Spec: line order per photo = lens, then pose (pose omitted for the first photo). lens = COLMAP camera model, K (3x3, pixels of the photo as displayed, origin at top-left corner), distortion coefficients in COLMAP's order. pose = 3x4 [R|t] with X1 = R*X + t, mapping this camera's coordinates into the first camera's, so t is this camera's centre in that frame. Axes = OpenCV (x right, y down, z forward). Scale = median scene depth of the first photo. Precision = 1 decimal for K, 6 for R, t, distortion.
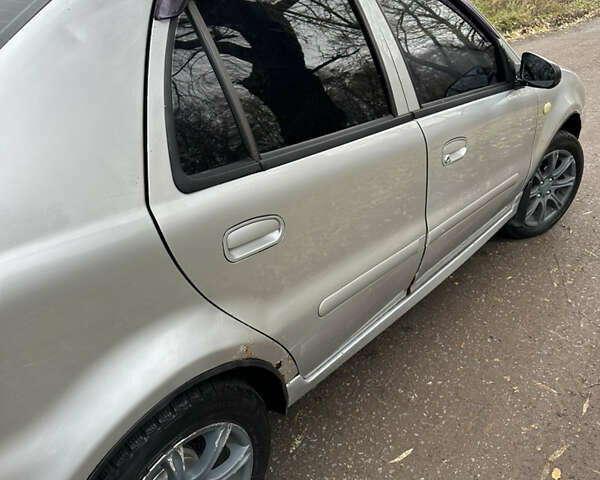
lens RADIAL K [[560.2, 0, 300.0], [0, 560.2, 240.0], [0, 0, 1]] dist [0.119127, -0.187762]
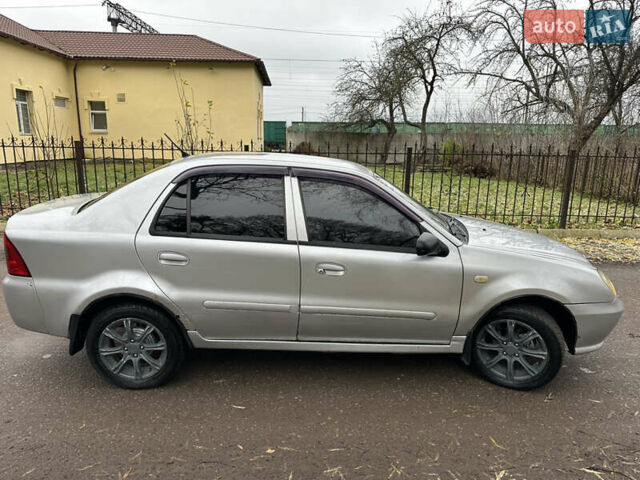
lens RADIAL K [[457.1, 0, 320.0], [0, 457.1, 240.0], [0, 0, 1]] dist [0.006576, 0.002122]
pose [[0.650646, 0.204447, -0.731342, 1.303083], [-0.369049, 0.926828, -0.069233, -0.131433], [0.663674, 0.314948, 0.678487, -0.043659]]
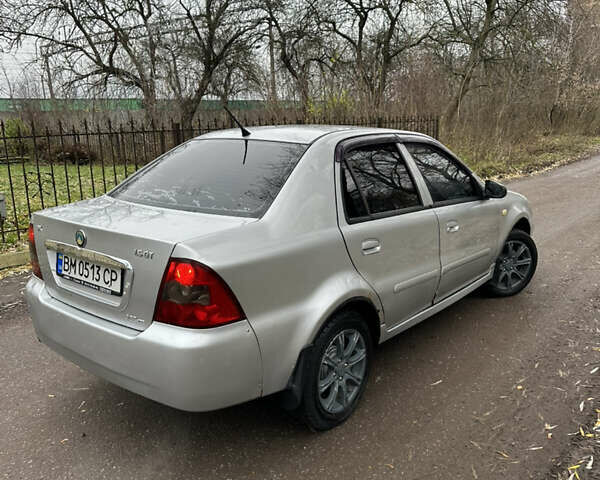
lens RADIAL K [[558.5, 0, 304.9], [0, 558.5, 247.2], [0, 0, 1]] dist [0.097860, -0.155877]
pose [[0.999909, 0.001284, 0.013405, -0.255444], [0.001811, 0.973569, -0.228387, 0.347938], [-0.013344, 0.228391, 0.973478, -0.840782]]
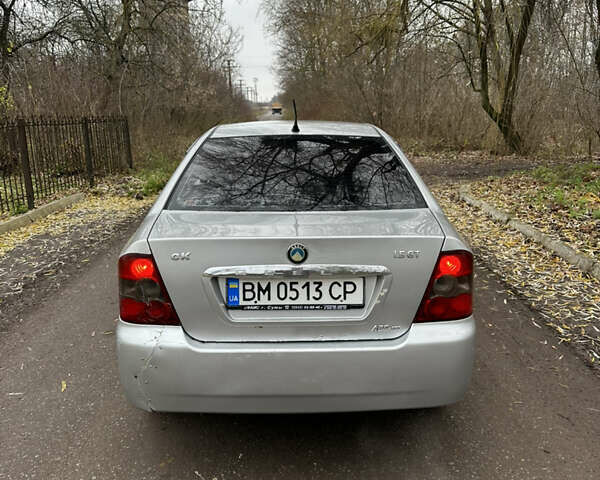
lens RADIAL K [[560.2, 0, 300.0], [0, 560.2, 240.0], [0, 0, 1]] dist [0.119127, -0.187762]
pose [[0.755259, -0.137218, 0.640901, -1.456091], [0.291041, 0.946359, -0.140356, 0.159243], [-0.587264, 0.292533, 0.754683, -0.410766]]
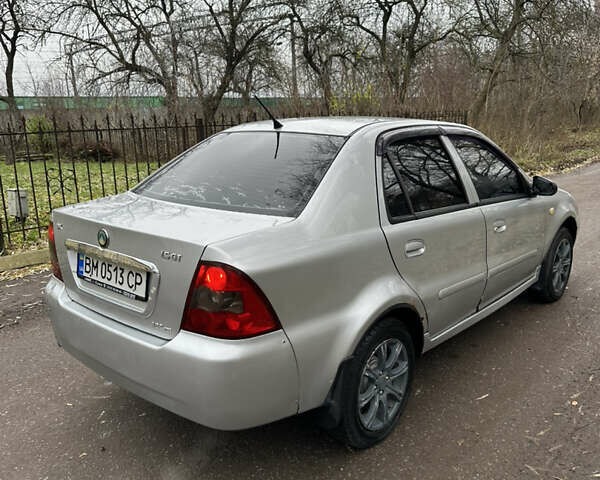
lens RADIAL K [[560.2, 0, 300.0], [0, 560.2, 240.0], [0, 0, 1]] dist [0.119127, -0.187762]
pose [[0.999556, 0.007364, -0.028863, -0.300885], [-0.013992, 0.971485, -0.236688, 0.313275], [0.026297, 0.236987, 0.971157, -0.731036]]
